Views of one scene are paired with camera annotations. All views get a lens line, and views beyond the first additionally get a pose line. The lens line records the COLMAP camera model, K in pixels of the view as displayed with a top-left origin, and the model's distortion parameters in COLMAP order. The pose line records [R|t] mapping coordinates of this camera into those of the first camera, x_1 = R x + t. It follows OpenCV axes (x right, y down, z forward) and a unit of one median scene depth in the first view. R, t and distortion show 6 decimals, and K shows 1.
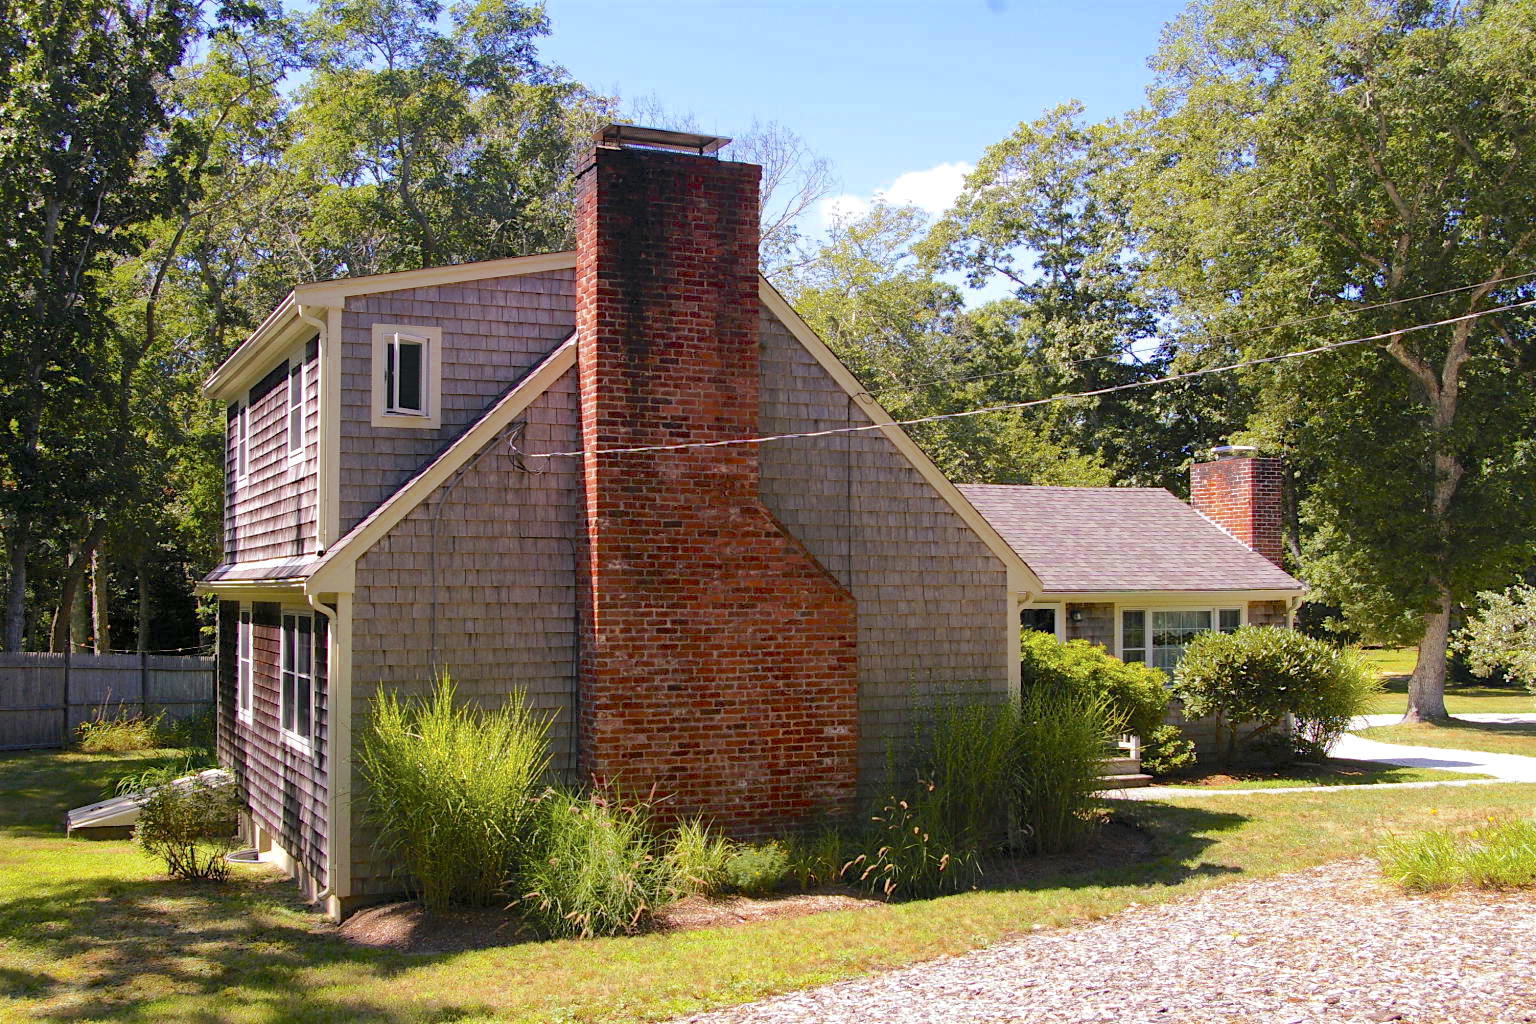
lens RADIAL K [[1684.1, 0, 768.0], [0, 1684.1, 512.0], [0, 0, 1]] dist [-0.064821, -0.008979]
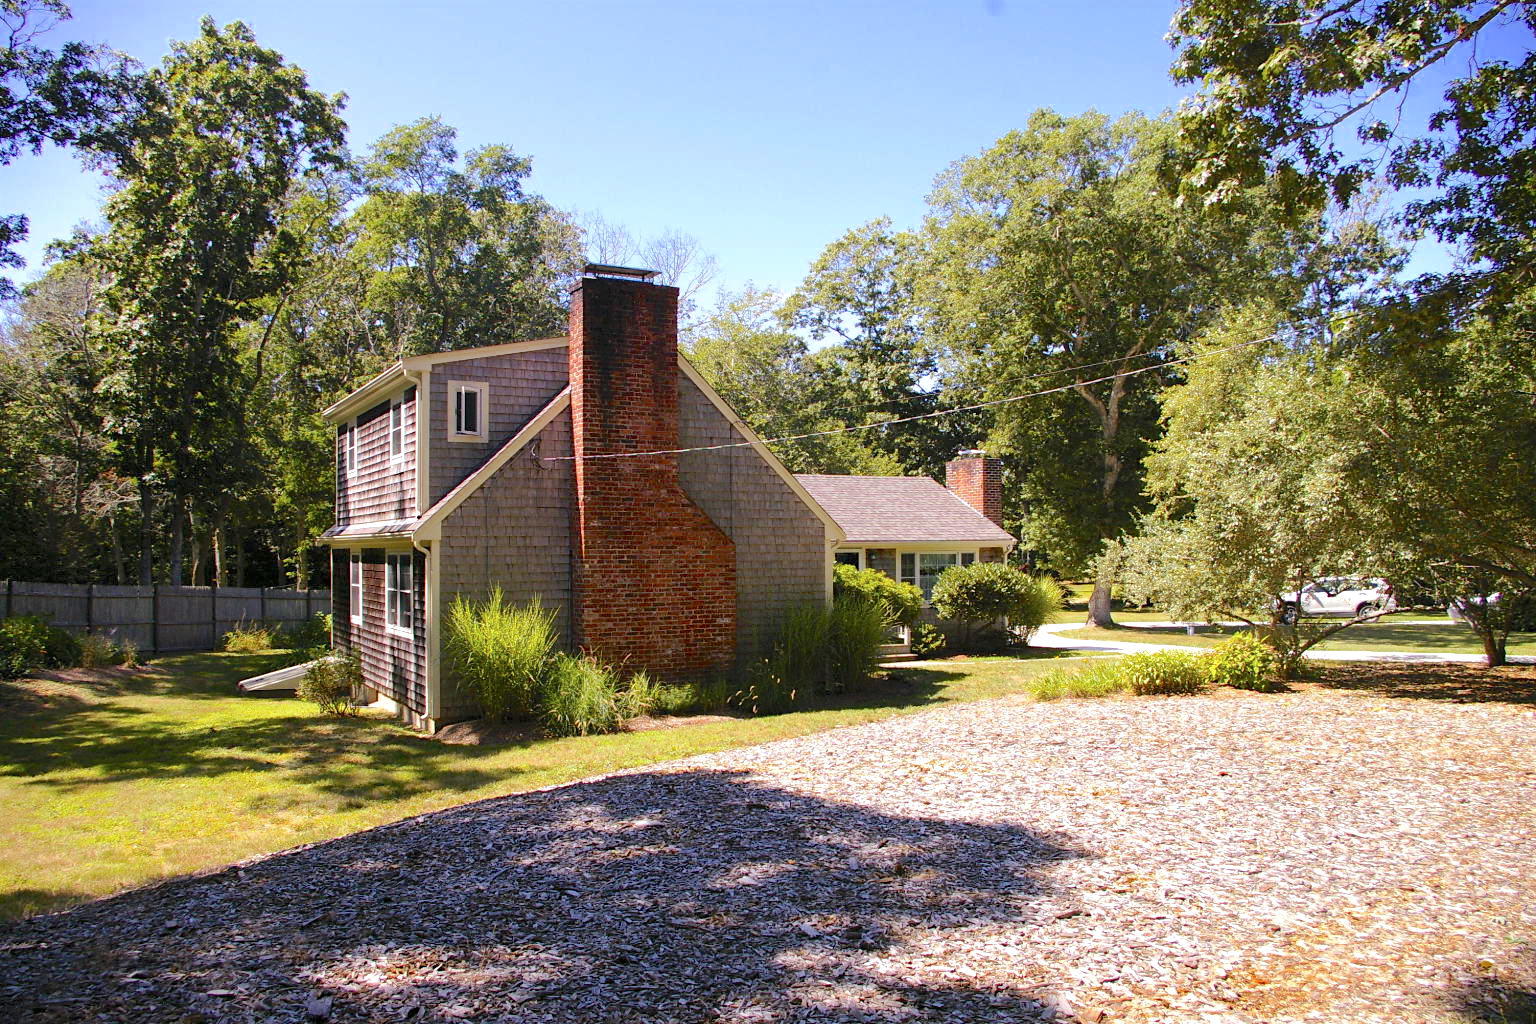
lens RADIAL K [[1185.4, 0, 768.0], [0, 1185.4, 512.0], [0, 0, 1]] dist [-0.145239, -0.000361]
pose [[0.996754, -0.002071, 0.080475, -0.006839], [0.000727, 0.999860, 0.016720, 0.000061], [-0.080498, -0.016607, 0.996616, -0.121611]]
